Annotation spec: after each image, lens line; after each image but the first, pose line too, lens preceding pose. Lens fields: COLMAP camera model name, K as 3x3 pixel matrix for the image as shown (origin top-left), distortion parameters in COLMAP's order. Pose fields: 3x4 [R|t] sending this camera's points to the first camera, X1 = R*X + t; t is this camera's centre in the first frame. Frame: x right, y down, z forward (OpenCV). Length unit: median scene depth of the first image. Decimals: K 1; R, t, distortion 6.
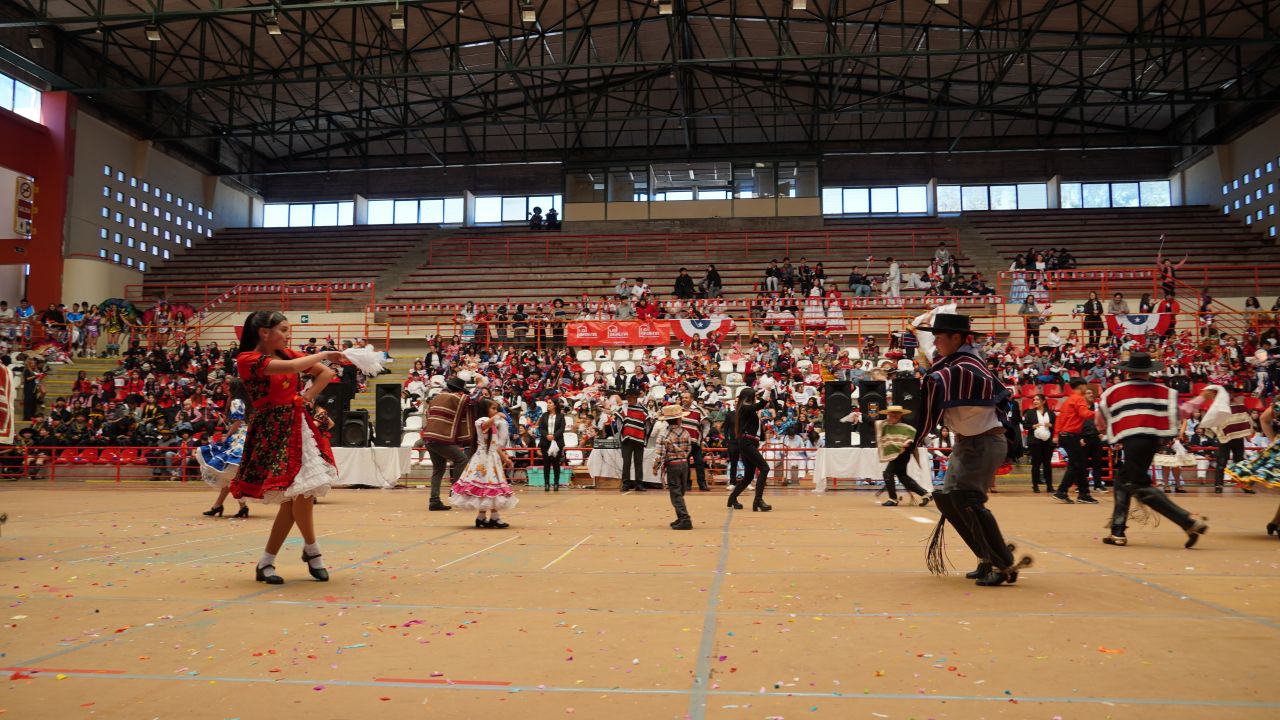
lens RADIAL K [[956.2, 0, 633.7], [0, 956.2, 355.8], [0, 0, 1]] dist [-0.048063, 0.055678]
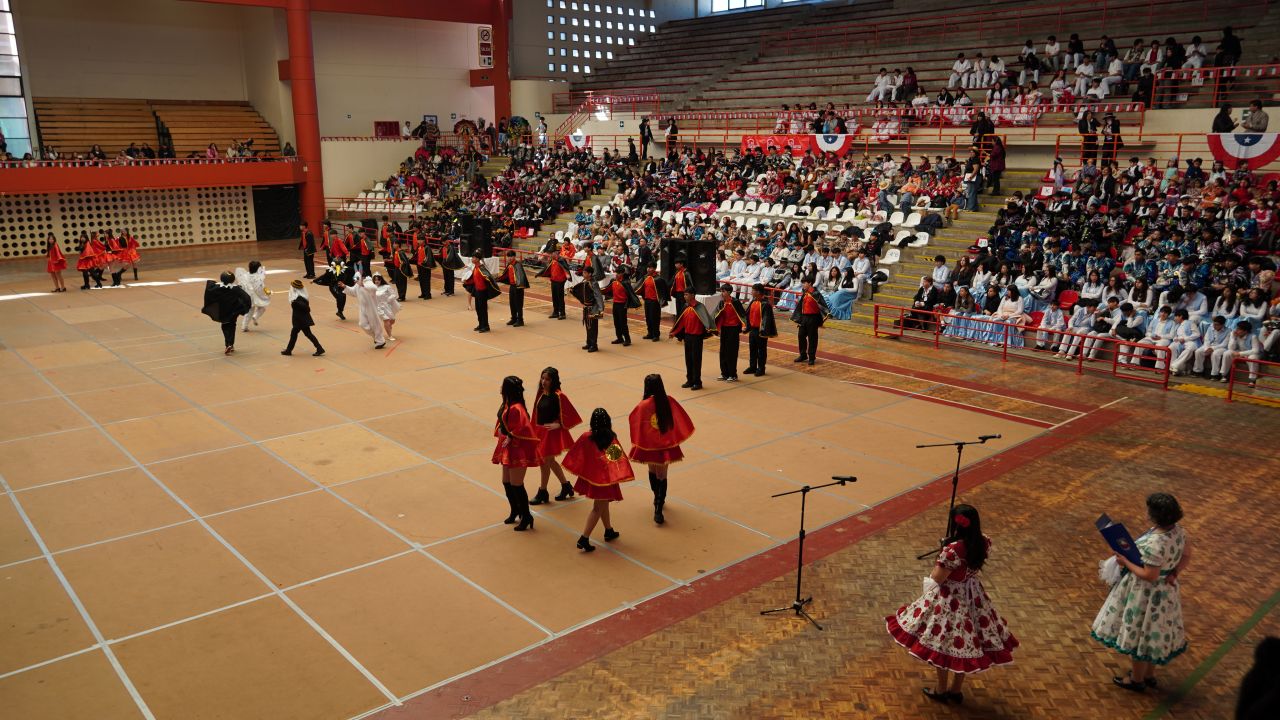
lens RADIAL K [[956.2, 0, 637.6], [0, 956.2, 361.5], [0, 0, 1]] dist [-0.048063, 0.055678]
pose [[0.733592, 0.153301, -0.662074, 0.502720], [0.067523, 0.952962, 0.295473, -0.095606], [0.676228, -0.261462, 0.688733, 0.005991]]
